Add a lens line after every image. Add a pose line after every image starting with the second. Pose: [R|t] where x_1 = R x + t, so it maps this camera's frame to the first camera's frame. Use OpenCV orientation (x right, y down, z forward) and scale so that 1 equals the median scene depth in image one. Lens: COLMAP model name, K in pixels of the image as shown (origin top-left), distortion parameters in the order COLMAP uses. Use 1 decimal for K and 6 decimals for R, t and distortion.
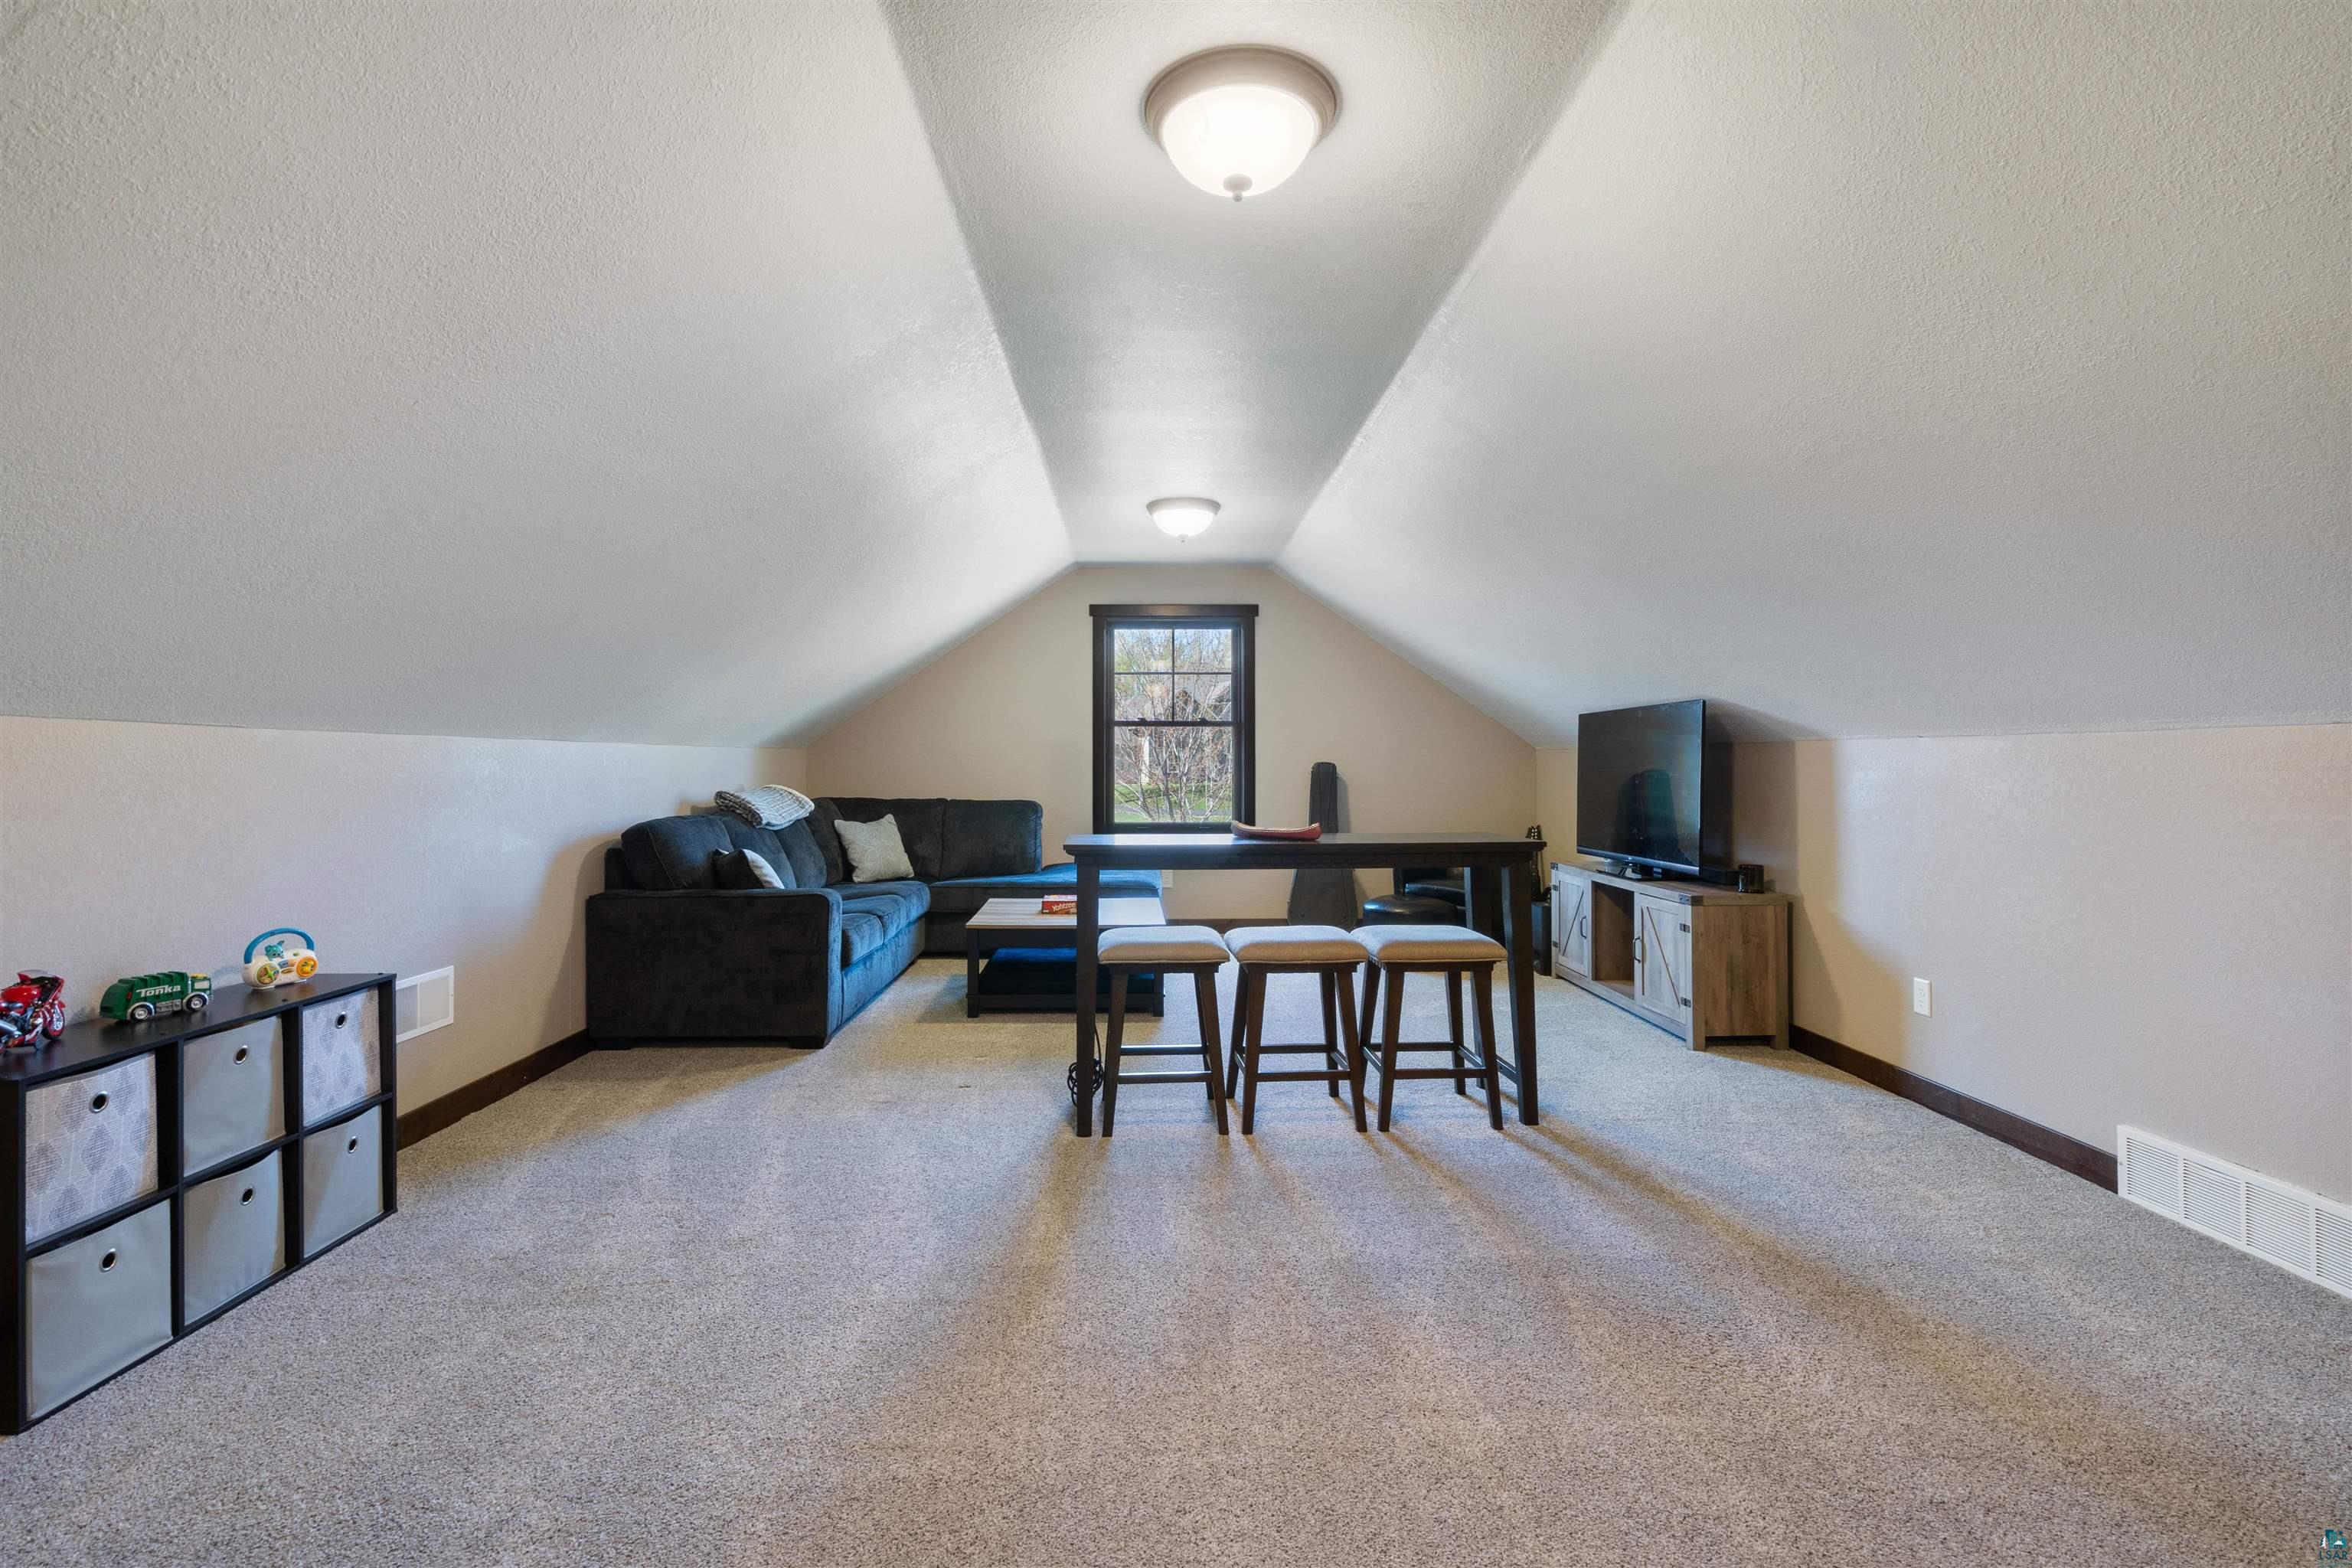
lens RADIAL K [[1073.5, 0, 1175.6], [0, 1073.5, 765.4], [0, 0, 1]] dist [-0.003245, 0.000810]
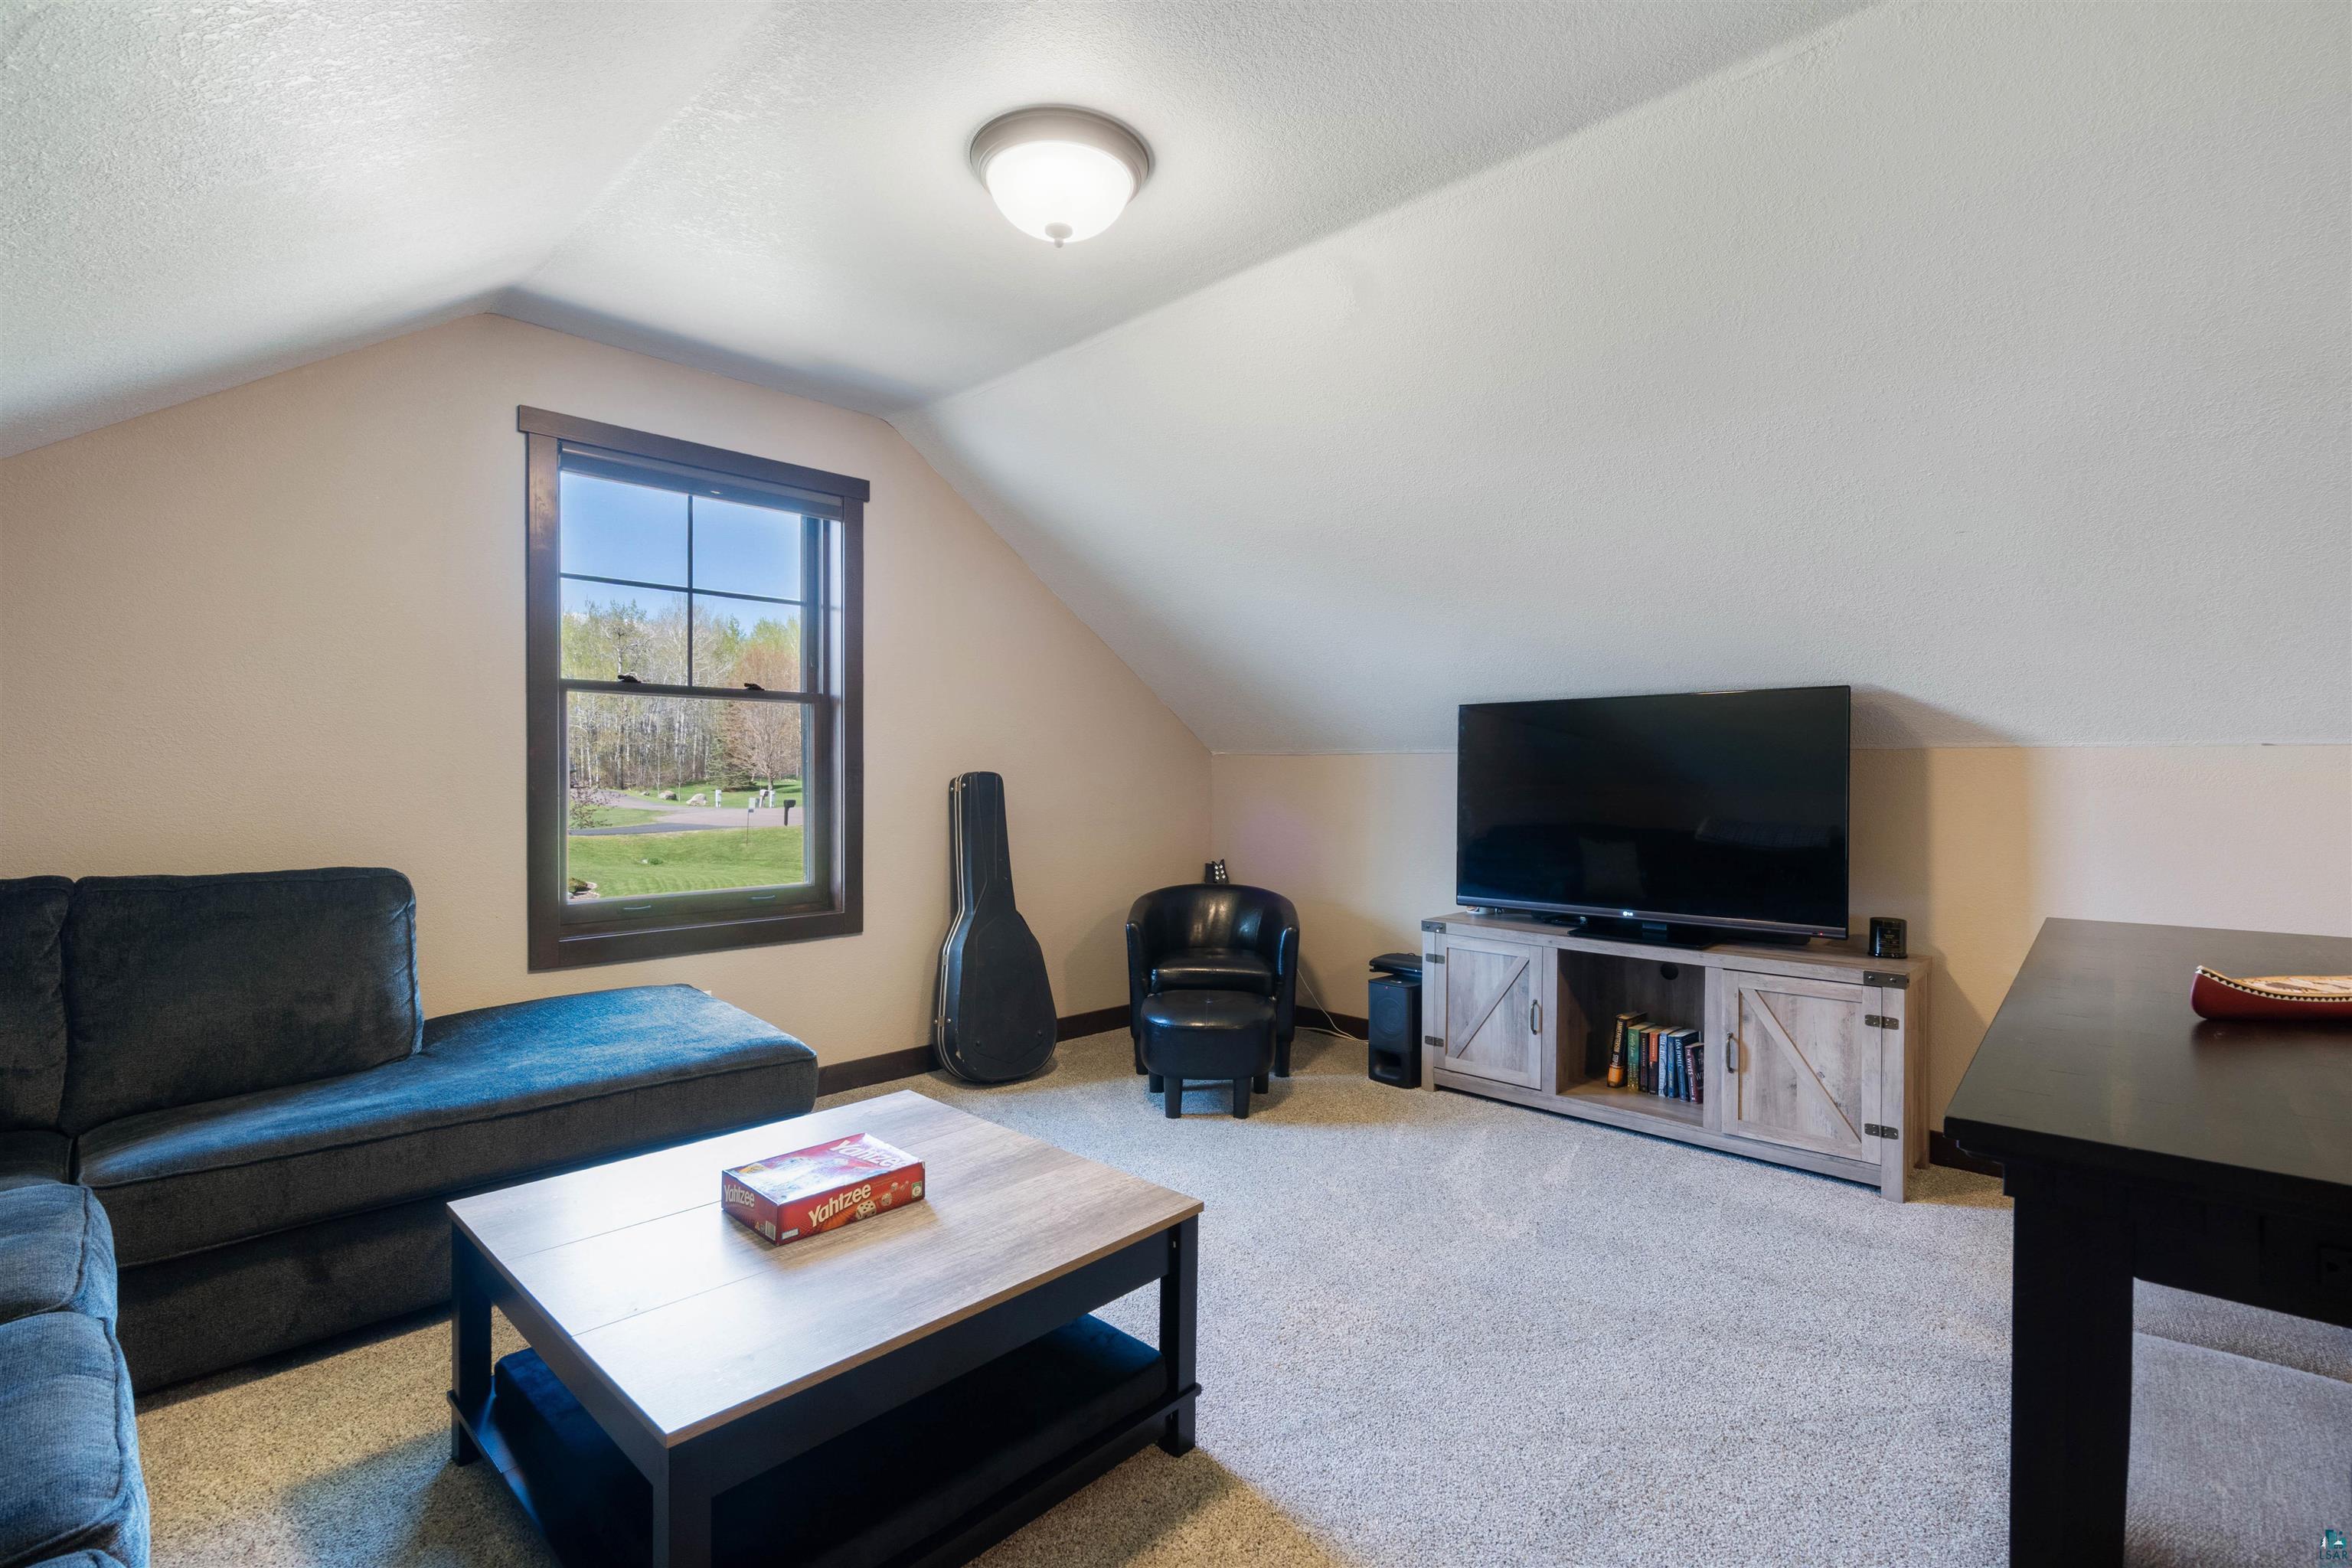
lens RADIAL K [[1066.5, 0, 1176.0], [0, 1066.5, 784.0], [0, 0, 1]] dist [-0.004129, 0.000362]
pose [[0.697365, -0.000235, 0.716716, -0.208172], [-0.006475, 0.999957, 0.006629, -0.001324], [-0.716687, -0.009264, 0.697334, 0.530381]]
